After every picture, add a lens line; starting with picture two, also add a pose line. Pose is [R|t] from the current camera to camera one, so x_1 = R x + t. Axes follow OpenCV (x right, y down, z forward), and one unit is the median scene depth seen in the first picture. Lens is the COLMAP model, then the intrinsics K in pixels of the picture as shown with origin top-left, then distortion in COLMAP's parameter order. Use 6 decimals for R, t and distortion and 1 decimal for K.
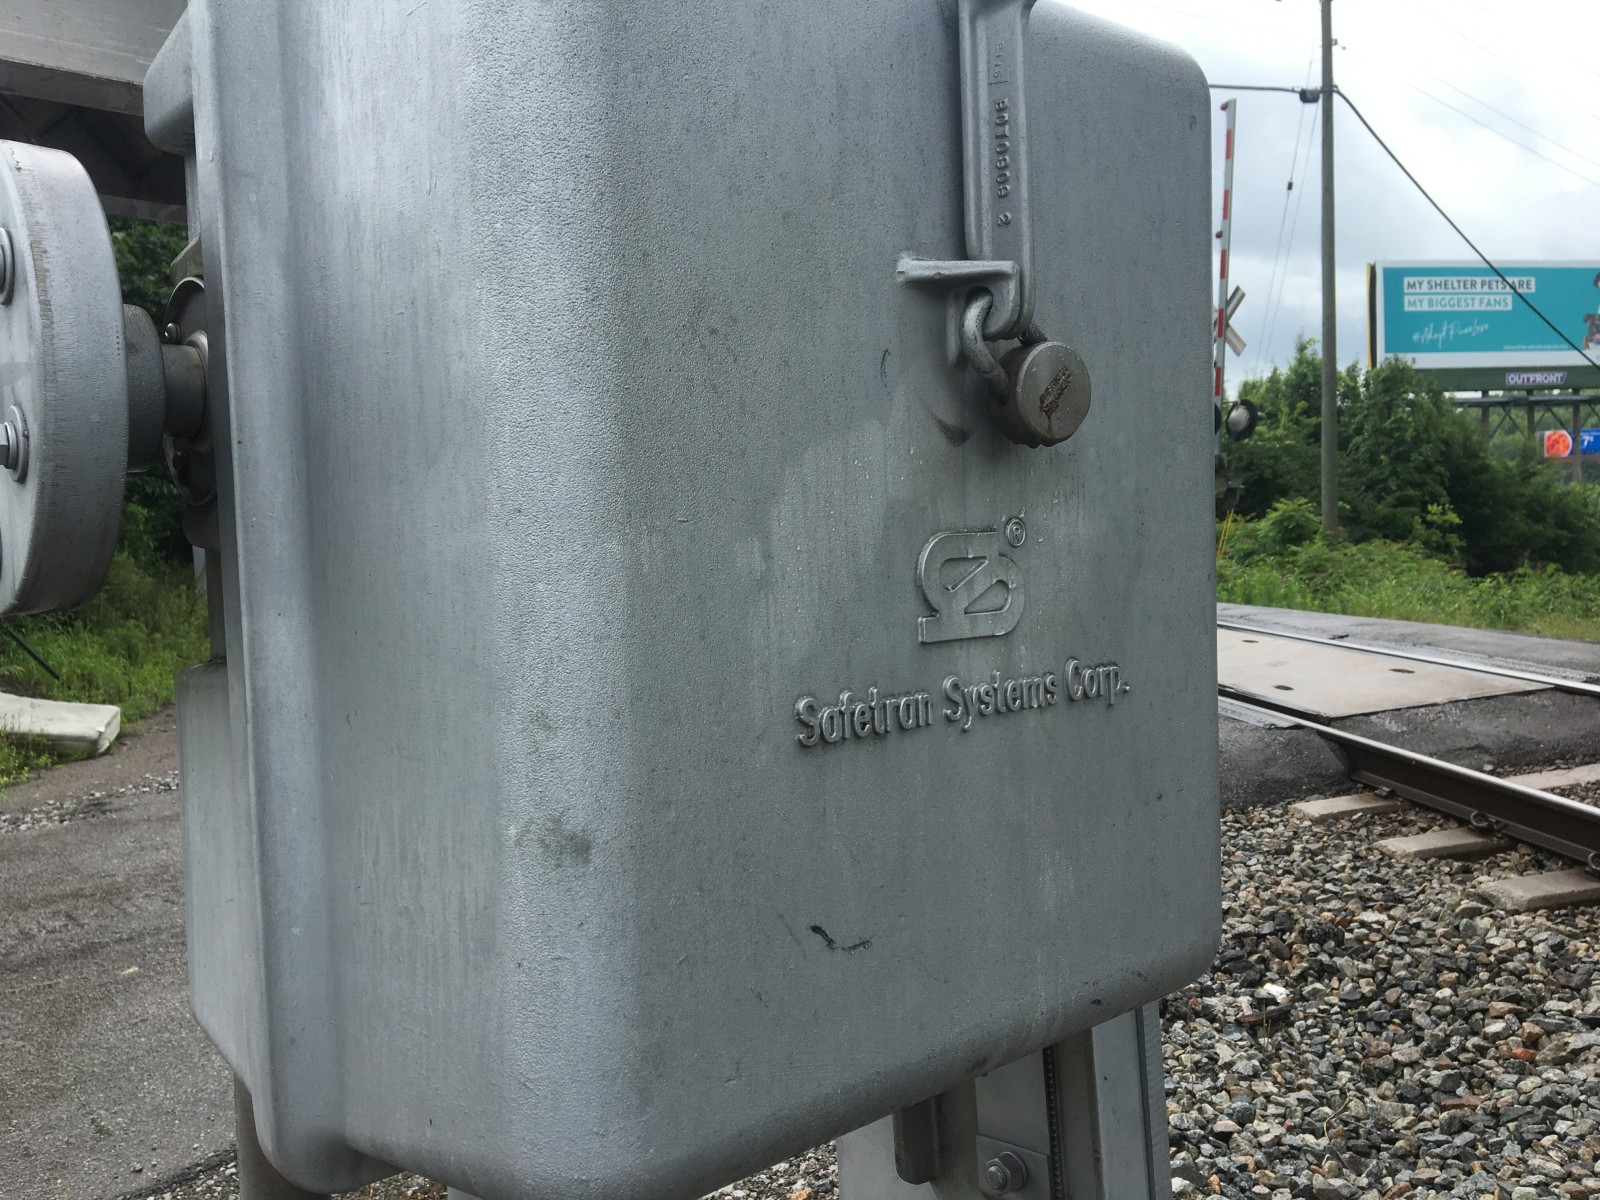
lens RADIAL K [[1342.9, 0, 769.1], [0, 1342.9, 600.8], [0, 0, 1]] dist [0.071255, -0.114772]
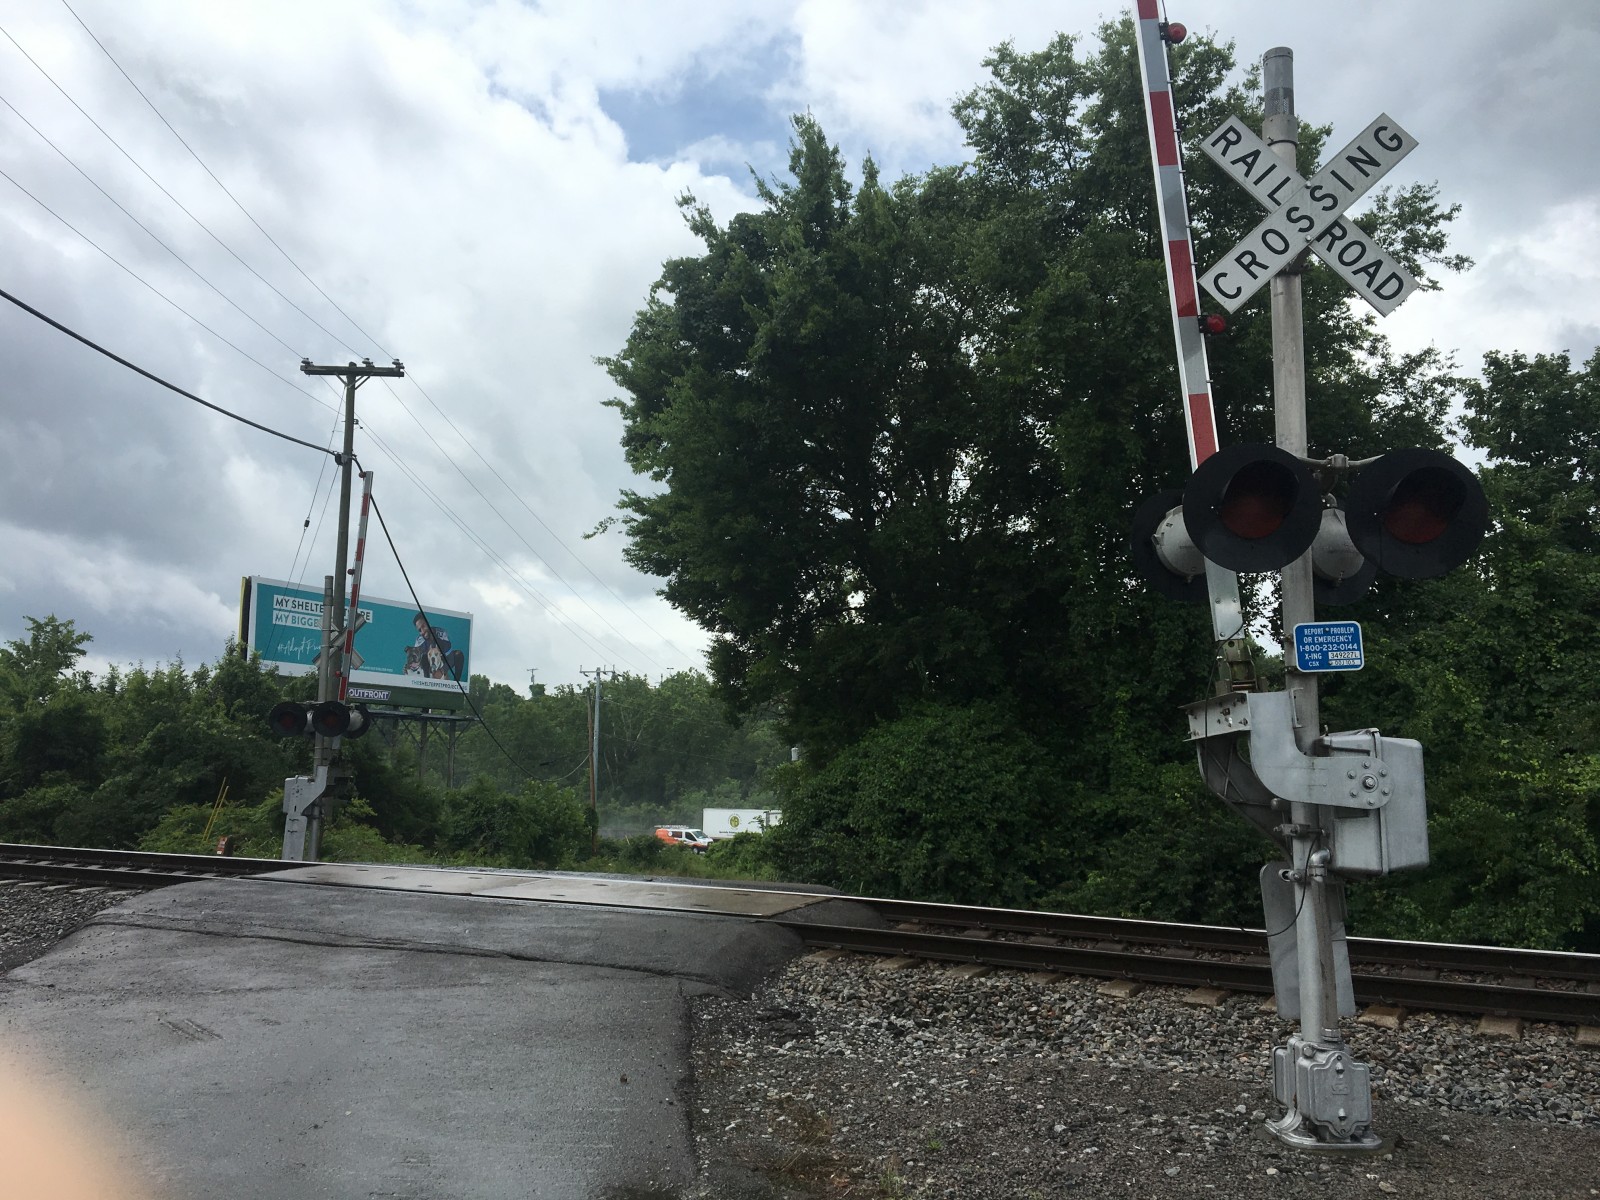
lens RADIAL K [[1350.0, 0, 783.5], [0, 1350.0, 602.6], [0, 0, 1]] dist [0.066366, -0.089997]
pose [[0.630515, 0.149467, 0.761650, -0.176159], [0.014946, 0.978764, -0.204446, 0.008843], [-0.776033, 0.140290, 0.614891, -0.034220]]
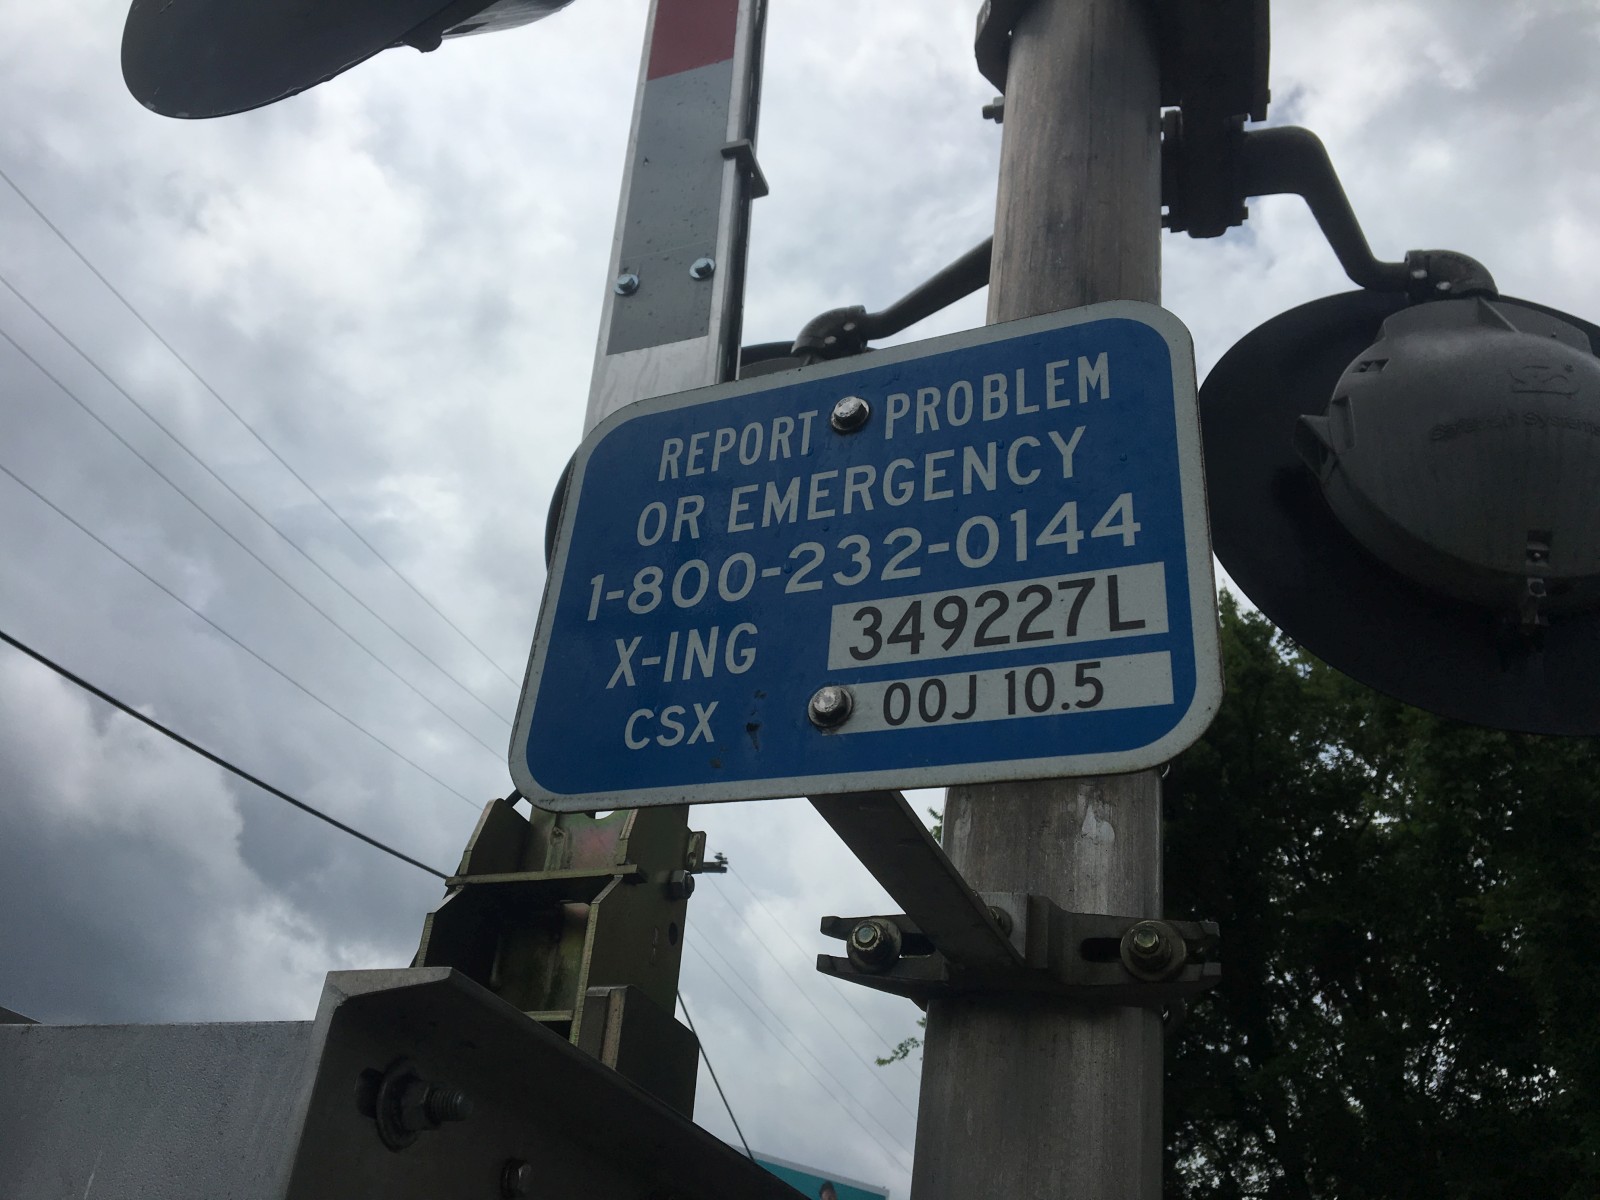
lens RADIAL K [[1382.5, 0, 717.5], [0, 1382.5, 536.7], [0, 0, 1]] dist [0.059402, -0.000677]
pose [[0.844711, 0.397908, 0.357956, 1.548369], [-0.133882, 0.804625, -0.578493, -0.186288], [-0.518207, 0.440736, 0.732948, 0.392215]]
